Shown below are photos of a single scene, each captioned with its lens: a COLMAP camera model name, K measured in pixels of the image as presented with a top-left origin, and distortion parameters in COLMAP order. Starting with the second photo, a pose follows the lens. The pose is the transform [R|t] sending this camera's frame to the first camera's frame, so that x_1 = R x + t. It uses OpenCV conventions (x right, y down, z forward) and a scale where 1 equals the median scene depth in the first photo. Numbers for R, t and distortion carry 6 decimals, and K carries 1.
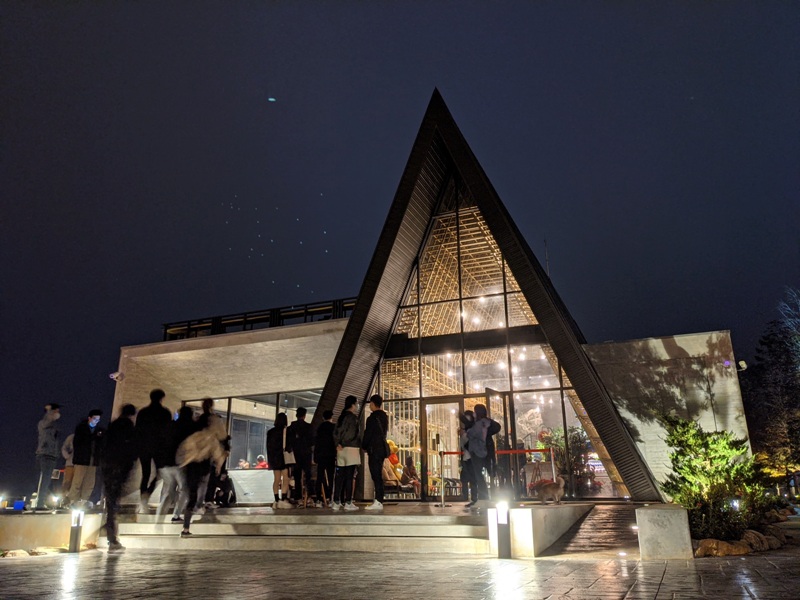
lens RADIAL K [[625.4, 0, 400.0], [0, 625.4, 300.0], [0, 0, 1]] dist [0.064906, -0.099963]
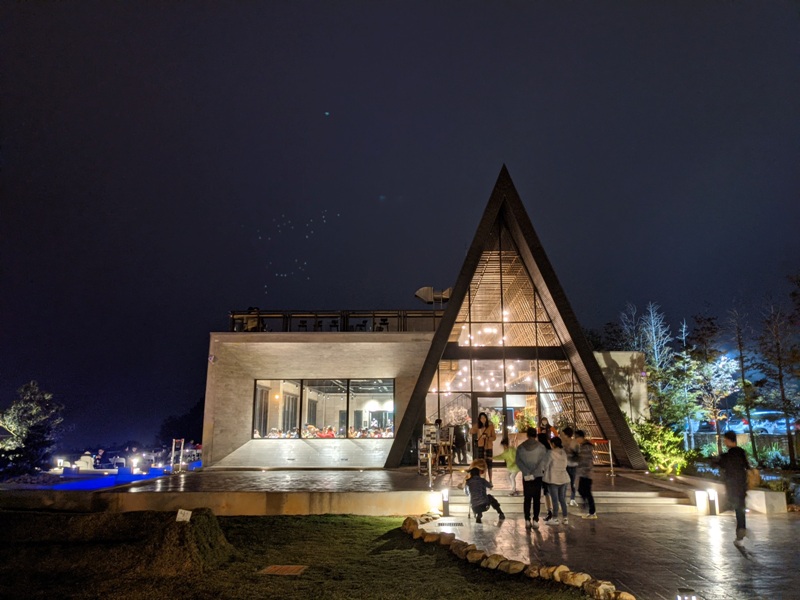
lens RADIAL K [[616.3, 0, 400.0], [0, 616.3, 300.0], [0, 0, 1]] dist [0.070407, -0.095688]
pose [[0.933892, 0.084951, 0.347318, -0.585842], [-0.117686, 0.990273, 0.074228, -0.122664], [-0.337634, -0.110195, 0.934805, -0.189460]]
